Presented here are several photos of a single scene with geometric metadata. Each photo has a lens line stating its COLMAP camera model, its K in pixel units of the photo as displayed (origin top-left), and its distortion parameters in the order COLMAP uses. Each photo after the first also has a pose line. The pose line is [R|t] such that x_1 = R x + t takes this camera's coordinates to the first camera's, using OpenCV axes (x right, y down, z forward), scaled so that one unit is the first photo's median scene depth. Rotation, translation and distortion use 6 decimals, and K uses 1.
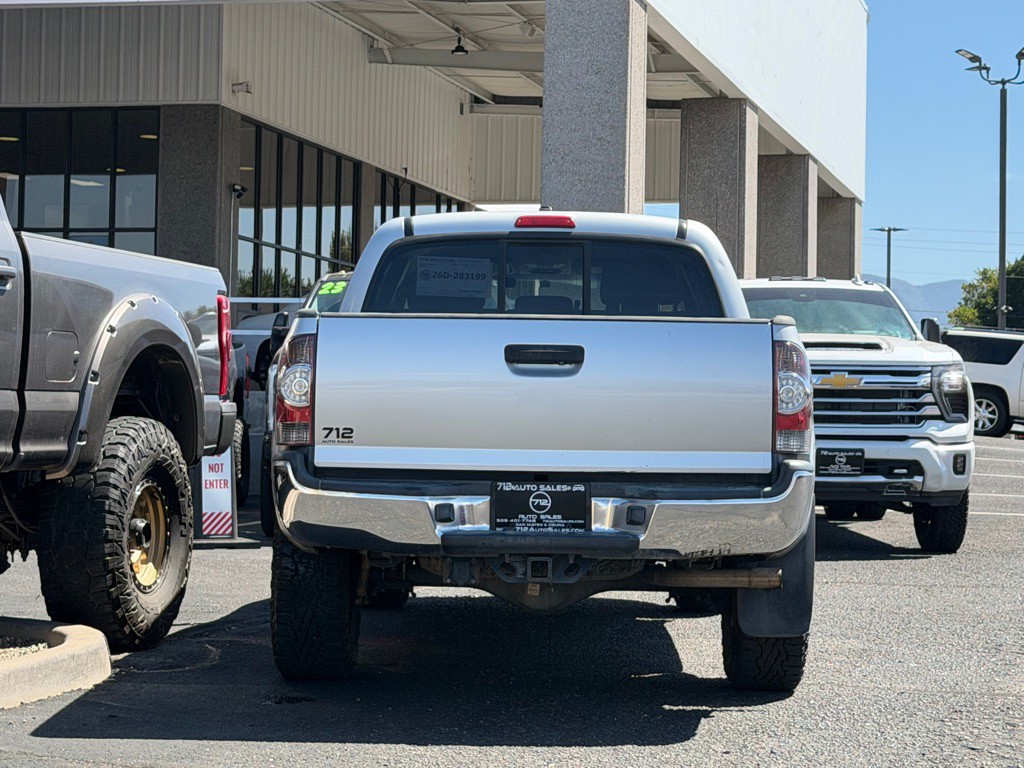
lens RADIAL K [[2307.0, 0, 539.1], [0, 2307.0, 355.0], [0, 0, 1]] dist [0.144702, 0.000000]
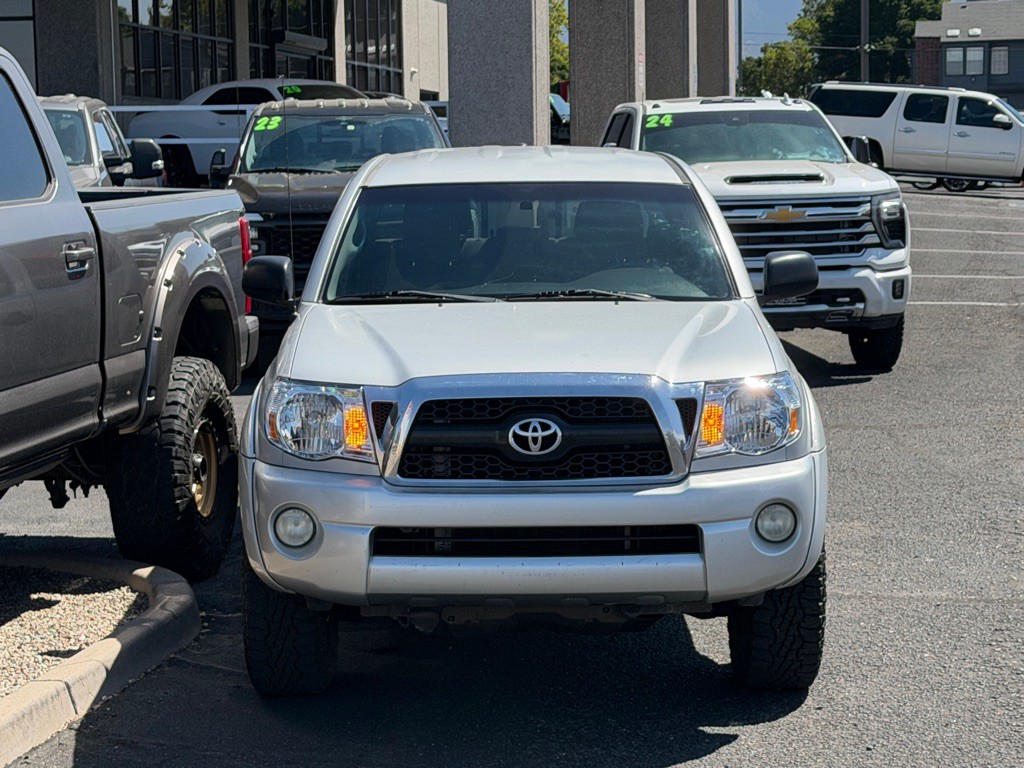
lens RADIAL K [[2307.0, 0, 517.3], [0, 2307.0, 389.3], [0, 0, 1]] dist [0.144702, 0.000000]
pose [[0.997499, -0.041426, 0.057263, -0.088439], [0.033243, 0.989997, 0.137118, -0.099518], [-0.062371, -0.134872, 0.988898, -0.039356]]
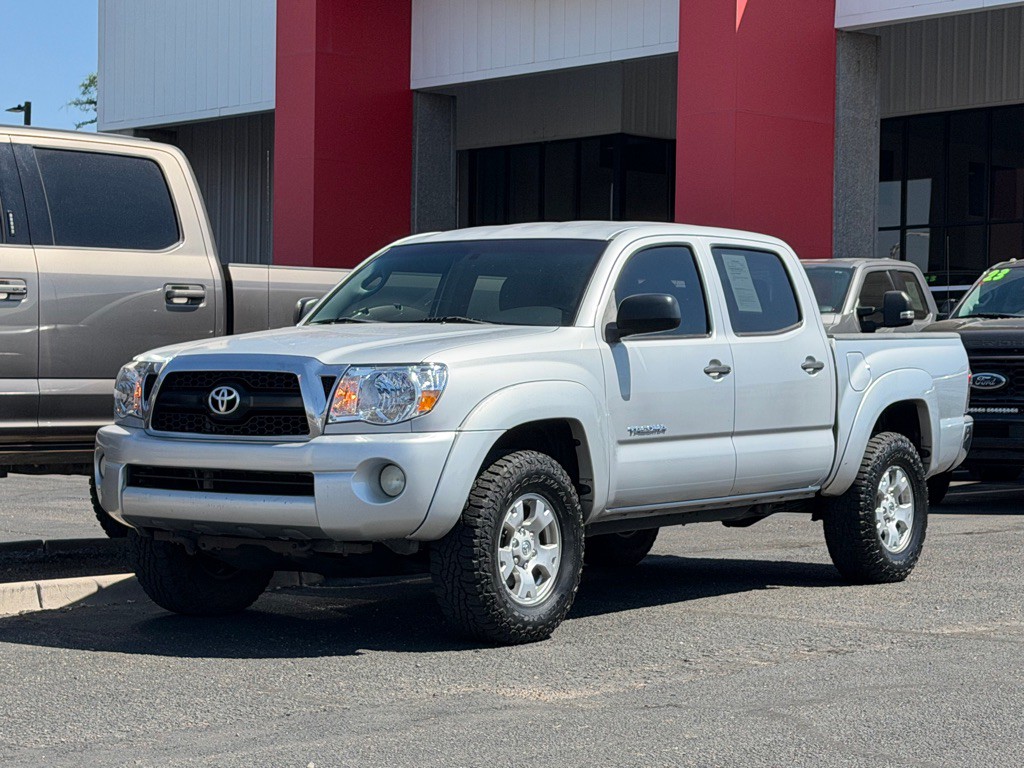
lens RADIAL K [[2307.0, 0, 514.1], [0, 2307.0, 390.5], [0, 0, 1]] dist [0.144702, 0.000000]
pose [[0.846187, -0.012229, -0.532746, 0.594944], [0.024305, 0.999582, 0.015661, 0.004071], [0.532332, -0.026201, 0.846130, -0.060969]]
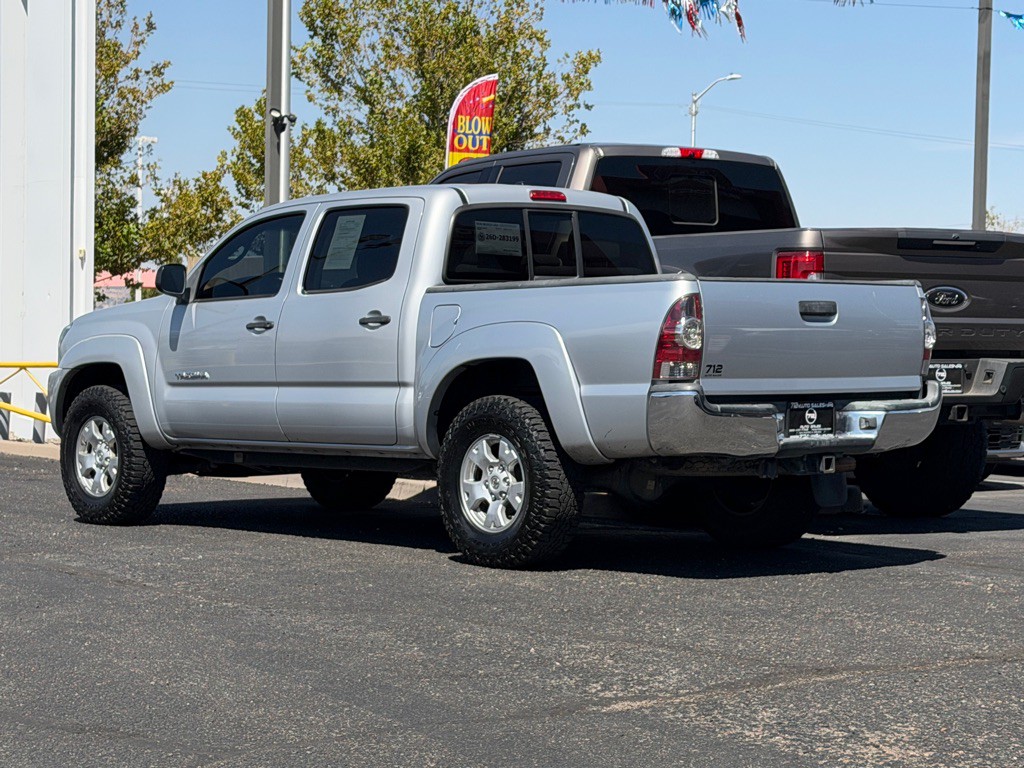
lens RADIAL K [[2307.0, 0, 522.3], [0, 2307.0, 374.8], [0, 0, 1]] dist [0.144702, 0.000000]
pose [[-0.707564, -0.013814, -0.706515, 0.870418], [-0.003952, 0.999871, -0.015592, 0.060704], [0.706639, -0.008241, -0.707527, 1.963146]]
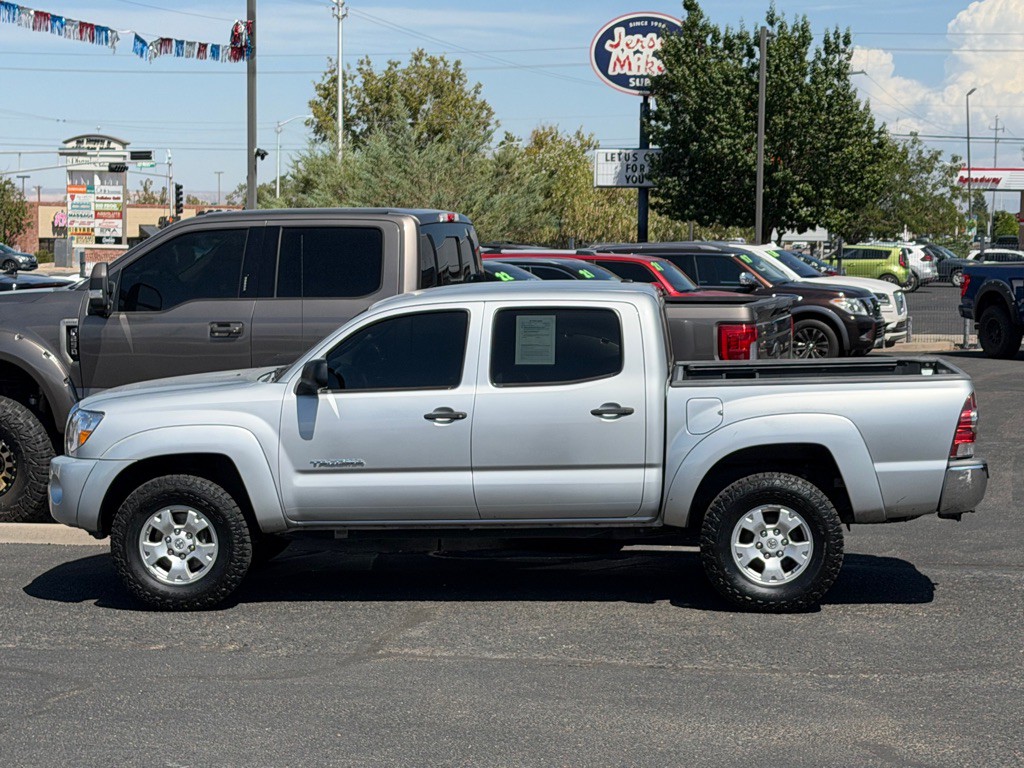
lens RADIAL K [[2307.0, 0, 510.7], [0, 2307.0, 391.5], [0, 0, 1]] dist [0.144702, 0.000000]
pose [[-0.033418, 0.055320, -0.997909, 1.462834], [0.029595, 0.998084, 0.054339, -0.075244], [0.999003, -0.027717, -0.034991, 1.047536]]
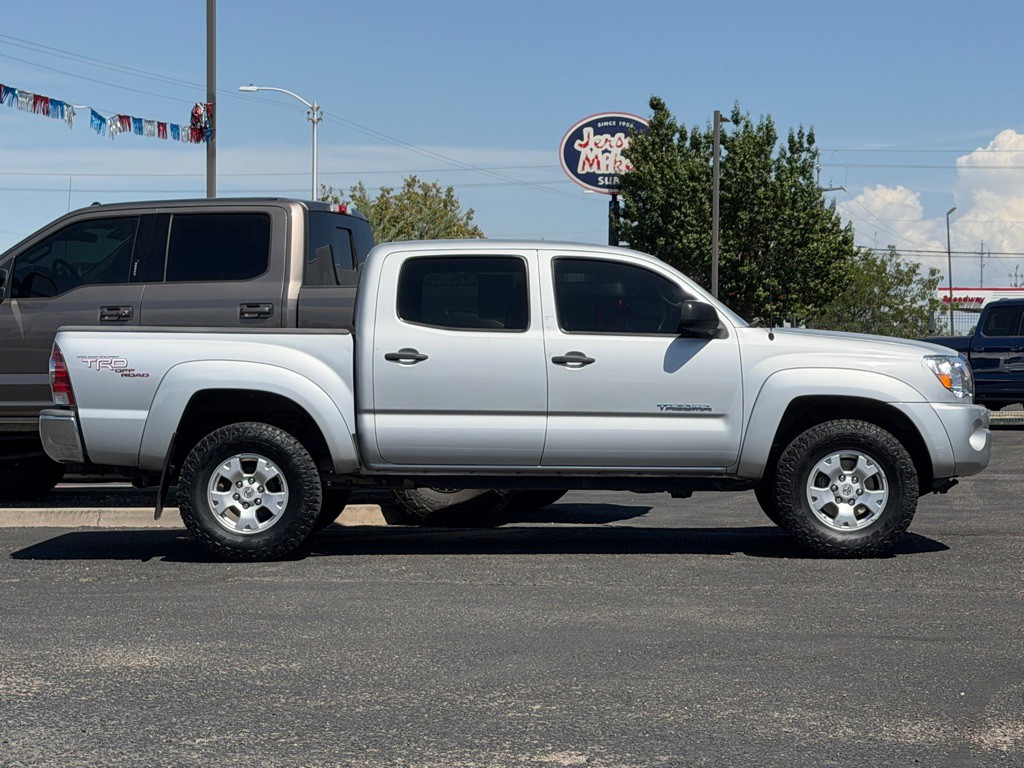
lens RADIAL K [[2307.0, 0, 533.4], [0, 2307.0, 374.3], [0, 0, 1]] dist [0.144702, 0.000000]
pose [[-0.024008, -0.010509, -0.999657, 1.491653], [0.032074, 0.999422, -0.011277, 0.040655], [0.999197, -0.032334, -0.023657, 1.131141]]
